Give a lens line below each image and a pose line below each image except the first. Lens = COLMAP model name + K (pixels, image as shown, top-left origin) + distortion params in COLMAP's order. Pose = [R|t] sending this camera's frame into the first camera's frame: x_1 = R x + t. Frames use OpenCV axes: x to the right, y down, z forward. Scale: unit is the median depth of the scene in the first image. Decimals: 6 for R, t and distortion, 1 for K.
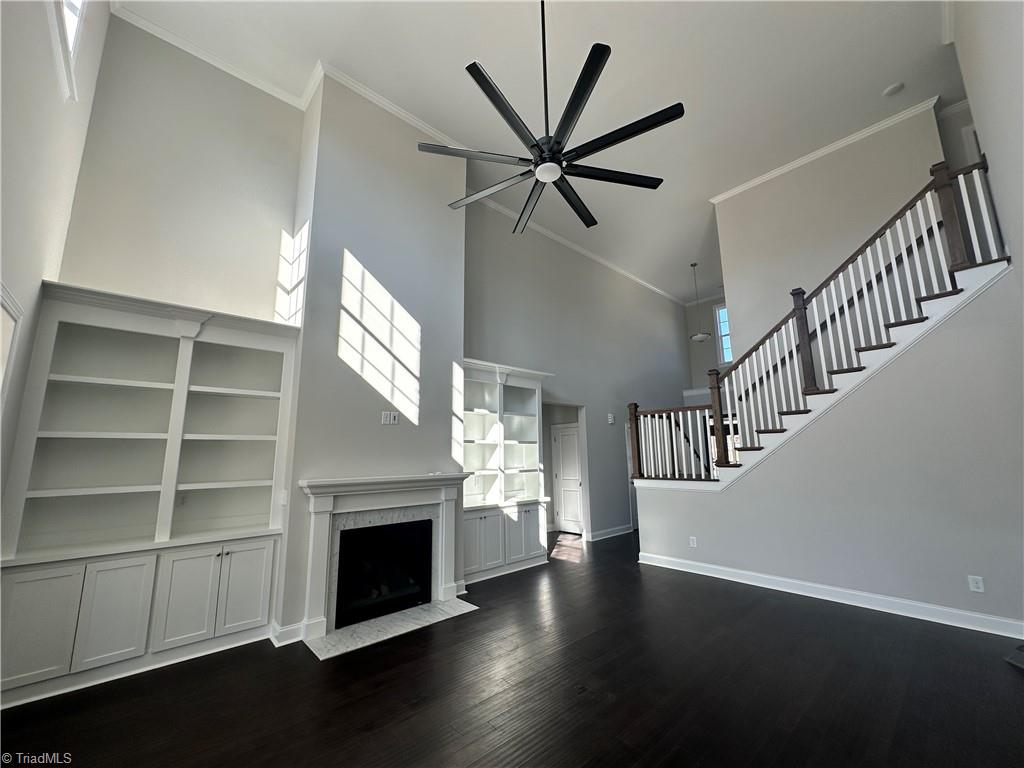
lens RADIAL K [[408.2, 0, 511.1], [0, 408.2, 385.2], [0, 0, 1]] dist [-0.002393, 0.000592]
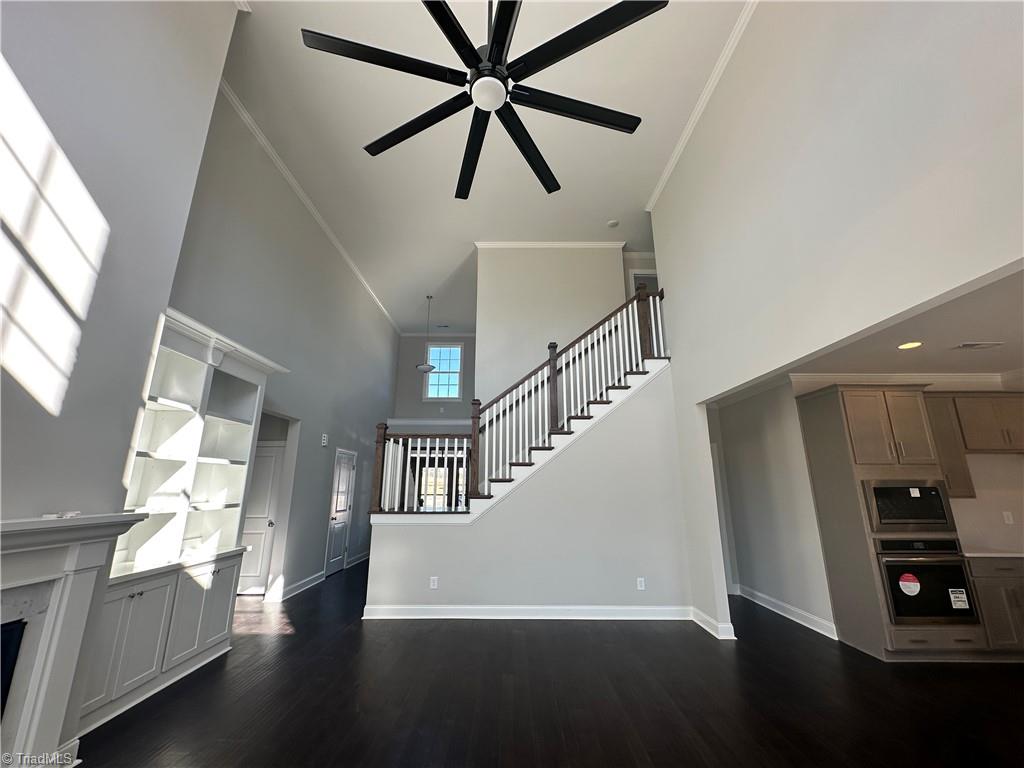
lens RADIAL K [[408.2, 0, 508.9], [0, 408.2, 385.8], [0, 0, 1]] dist [-0.002393, 0.000592]
pose [[0.673578, 0.191868, 0.713778, -0.220400], [-0.136770, 0.981397, -0.134738, 0.067206], [-0.726351, -0.006867, 0.687289, 0.324108]]
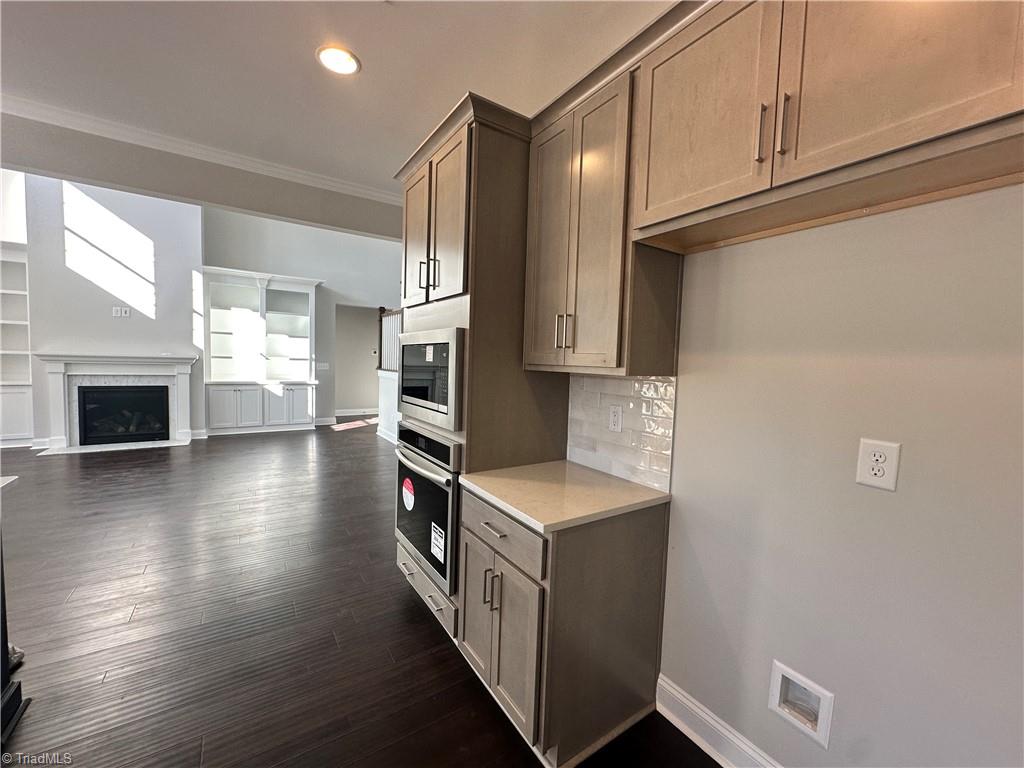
lens RADIAL K [[408.2, 0, 514.5], [0, 408.2, 384.9], [0, 0, 1]] dist [-0.002393, 0.000592]
pose [[0.987816, 0.055329, -0.145460, 1.271005], [-0.020331, 0.972537, 0.231860, -0.028322], [0.154294, -0.226077, 0.961812, -0.183093]]
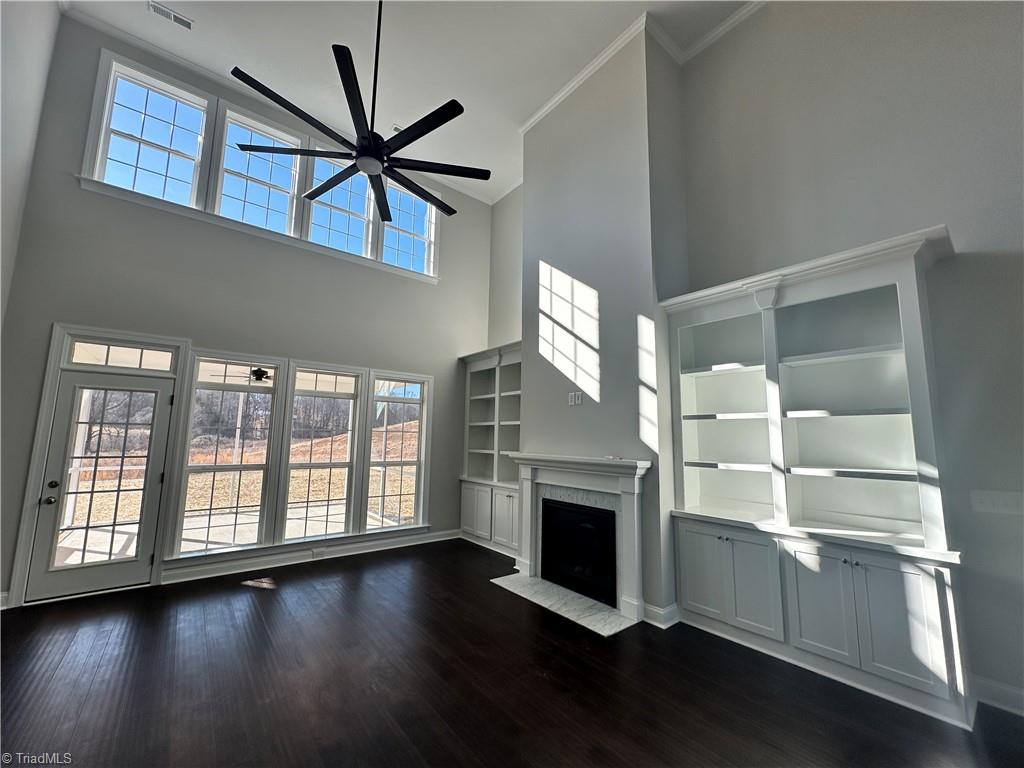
lens RADIAL K [[408.2, 0, 510.8], [0, 408.2, 385.7], [0, 0, 1]] dist [-0.002393, 0.000592]
pose [[-0.067026, -0.113440, -0.991281, 0.729975], [0.156710, 0.979988, -0.122743, 0.151832], [0.985368, -0.163571, -0.047908, 0.924879]]
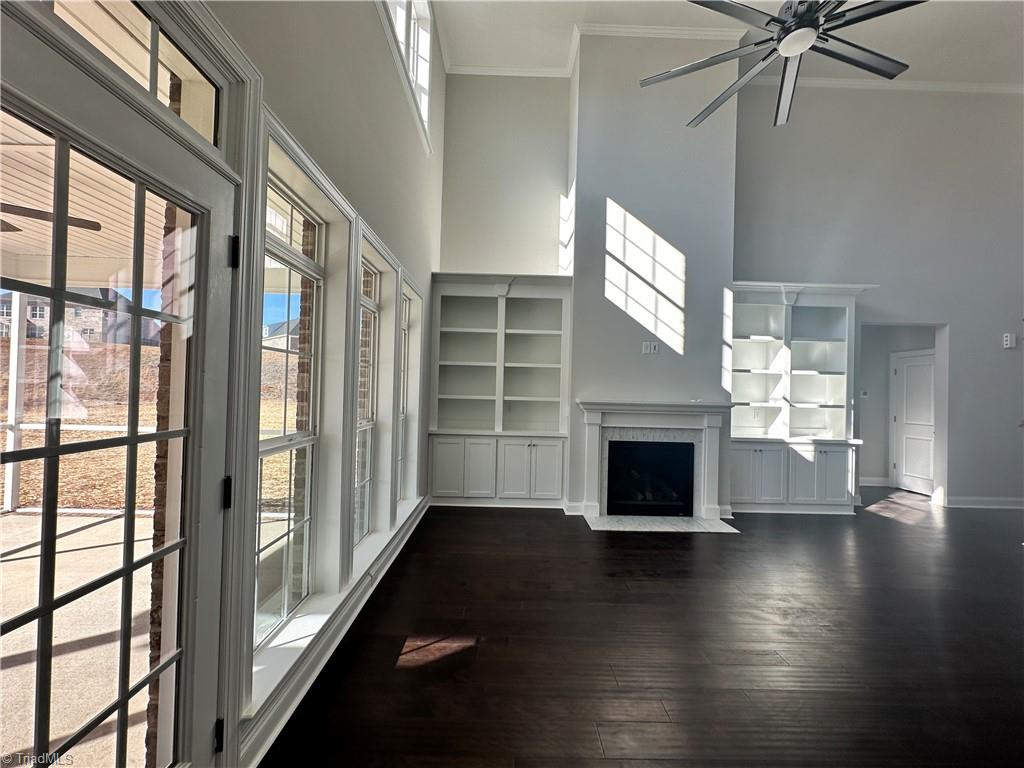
lens RADIAL K [[408.2, 0, 510.8], [0, 408.2, 384.6], [0, 0, 1]] dist [-0.002393, 0.000592]
pose [[0.746418, 0.025955, -0.664971, 0.157820], [0.078115, 0.988914, 0.126281, 0.010602], [0.660877, -0.146203, 0.736115, -0.066696]]
